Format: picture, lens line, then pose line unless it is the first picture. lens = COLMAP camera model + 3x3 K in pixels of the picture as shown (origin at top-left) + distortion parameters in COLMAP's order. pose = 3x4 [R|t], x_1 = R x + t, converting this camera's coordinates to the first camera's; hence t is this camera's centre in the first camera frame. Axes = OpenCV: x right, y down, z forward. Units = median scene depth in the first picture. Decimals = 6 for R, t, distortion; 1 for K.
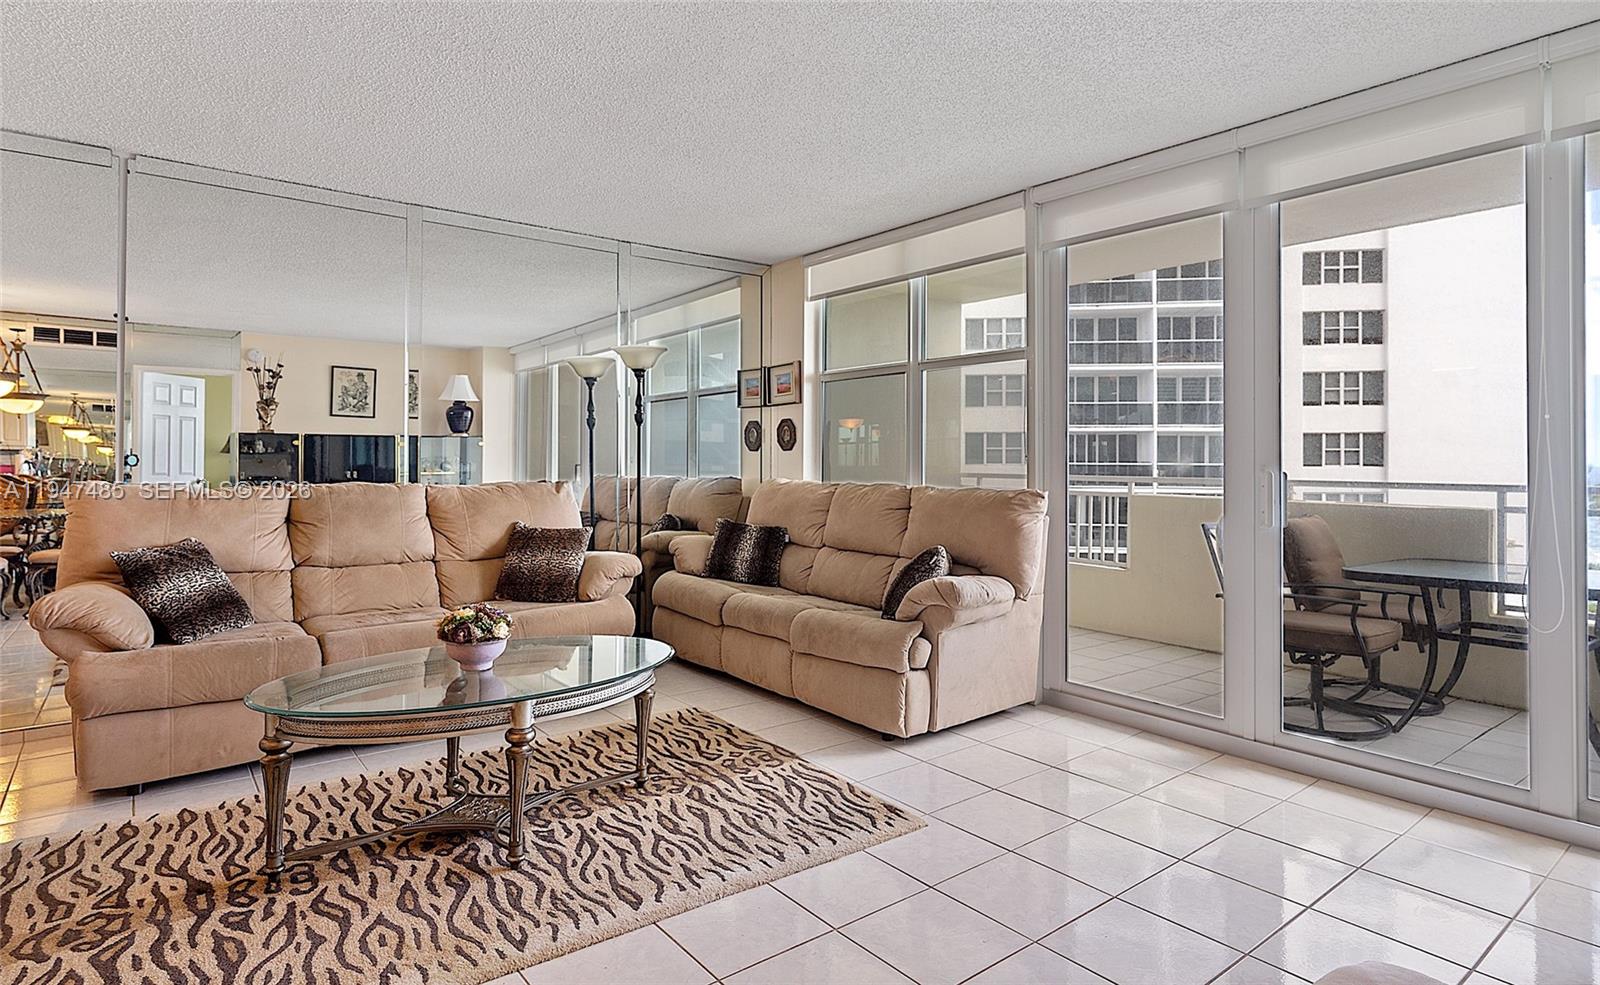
lens RADIAL K [[846.7, 0, 808.8], [0, 846.7, 456.7], [0, 0, 1]] dist [-0.001408, 0.001091]
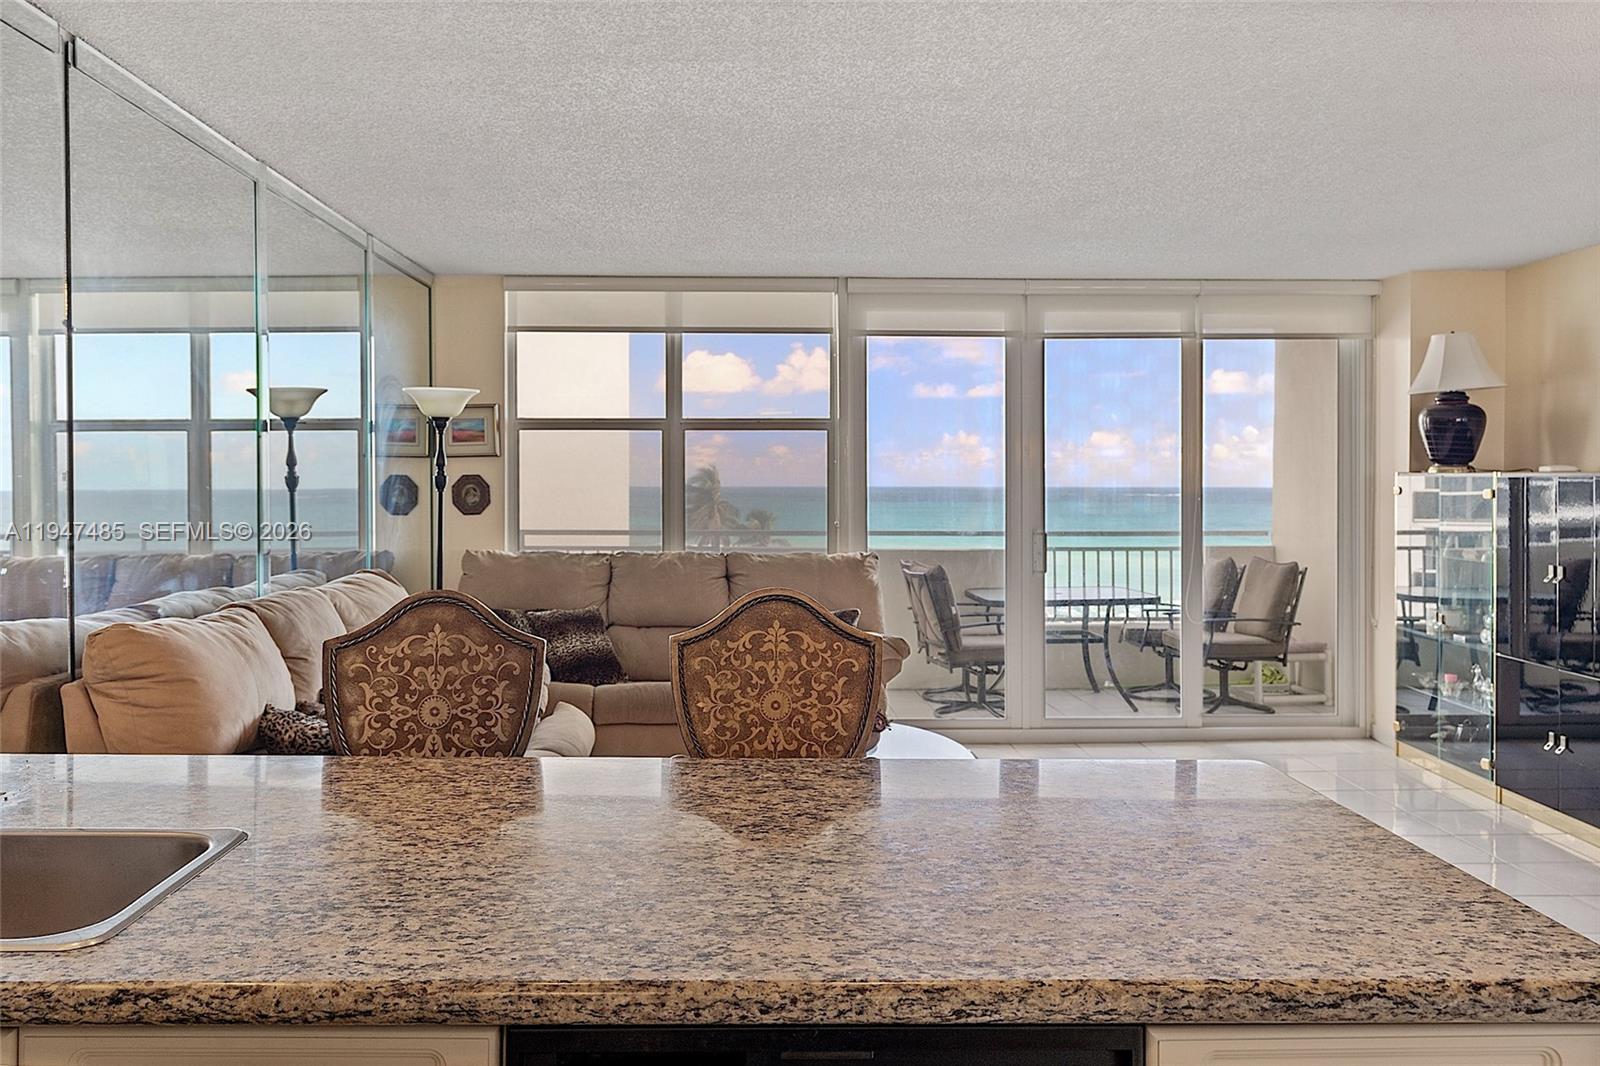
lens RADIAL K [[1156.0, 0, 800.3], [0, 1156.0, 498.8], [0, 0, 1]] dist [-0.006013, 0.001824]
pose [[0.610939, -0.011348, 0.791596, -0.978010], [-0.001335, 0.999881, 0.015365, -0.054504], [-0.791677, -0.010444, 0.610851, 0.129420]]
